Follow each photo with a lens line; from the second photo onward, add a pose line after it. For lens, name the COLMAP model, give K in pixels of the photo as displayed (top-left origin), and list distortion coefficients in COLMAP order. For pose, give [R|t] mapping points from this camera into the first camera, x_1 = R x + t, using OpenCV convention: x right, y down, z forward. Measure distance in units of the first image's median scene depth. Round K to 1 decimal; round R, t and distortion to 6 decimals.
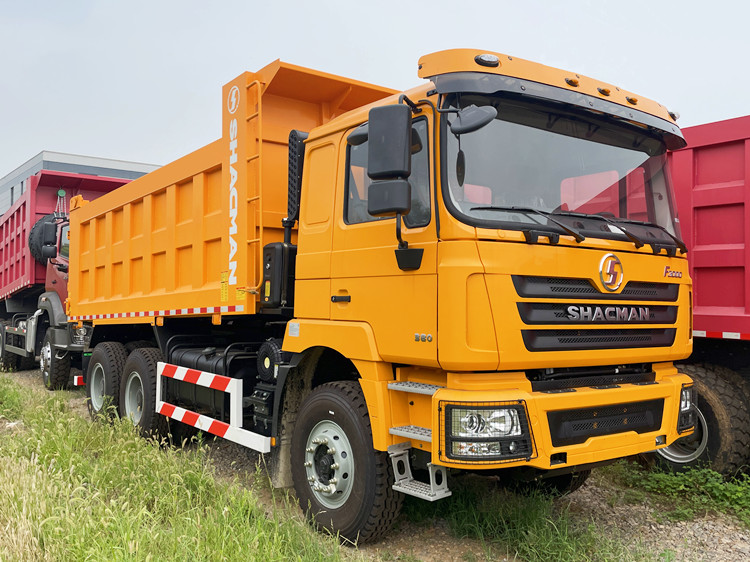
lens RADIAL K [[686.7, 0, 375.0], [0, 686.7, 281.0], [0, 0, 1]] dist [0.074775, -0.013234]
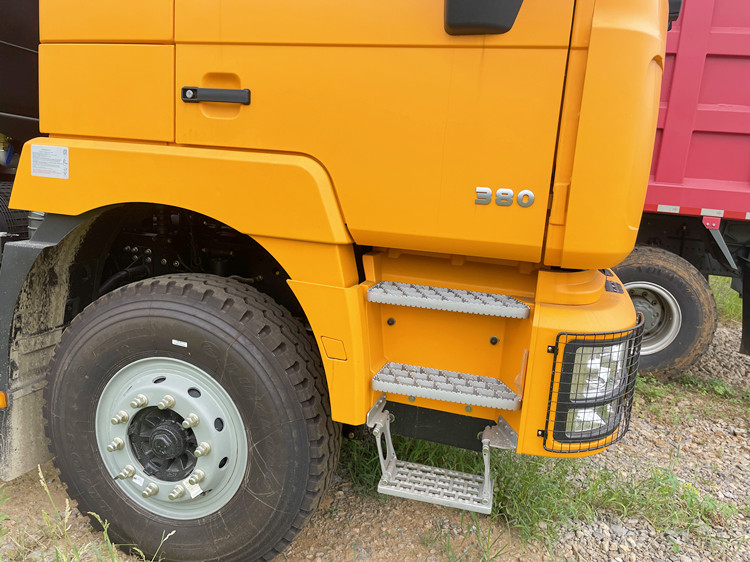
lens RADIAL K [[491.8, 0, 375.0], [0, 491.8, 288.2], [0, 0, 1]] dist [0.062819, -0.067832]
pose [[0.774827, -0.060453, 0.629276, -0.178251], [-0.097513, 0.972075, 0.213452, 0.068088], [-0.624607, -0.226751, 0.747295, 0.684106]]
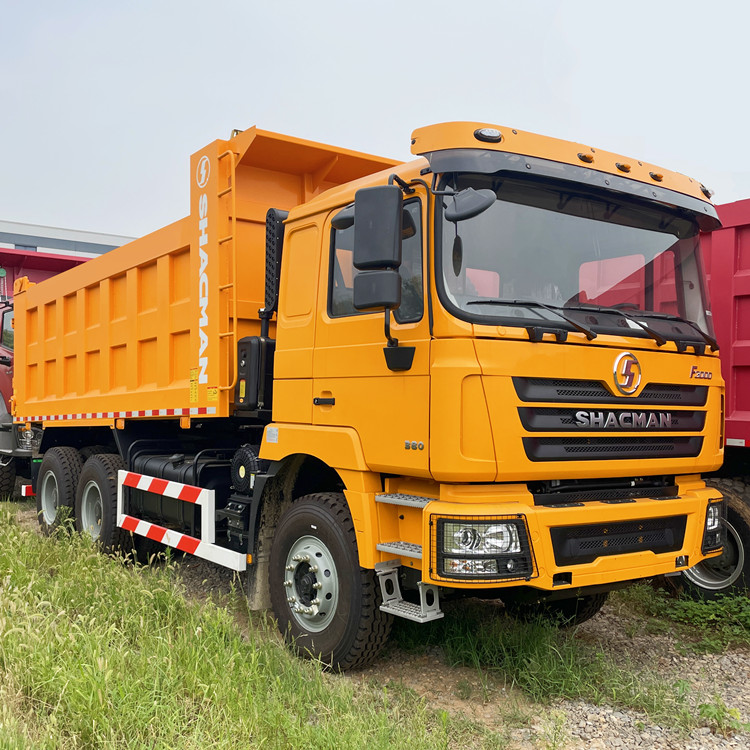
lens RADIAL K [[839.3, 0, 333.1], [0, 839.3, 408.8], [0, 0, 1]] dist [0.108308, 0.015793]
pose [[0.999002, 0.004858, -0.044399, 0.010883], [-0.003040, 0.999157, 0.040935, -0.009275], [0.044560, -0.040760, 0.998175, -0.095412]]
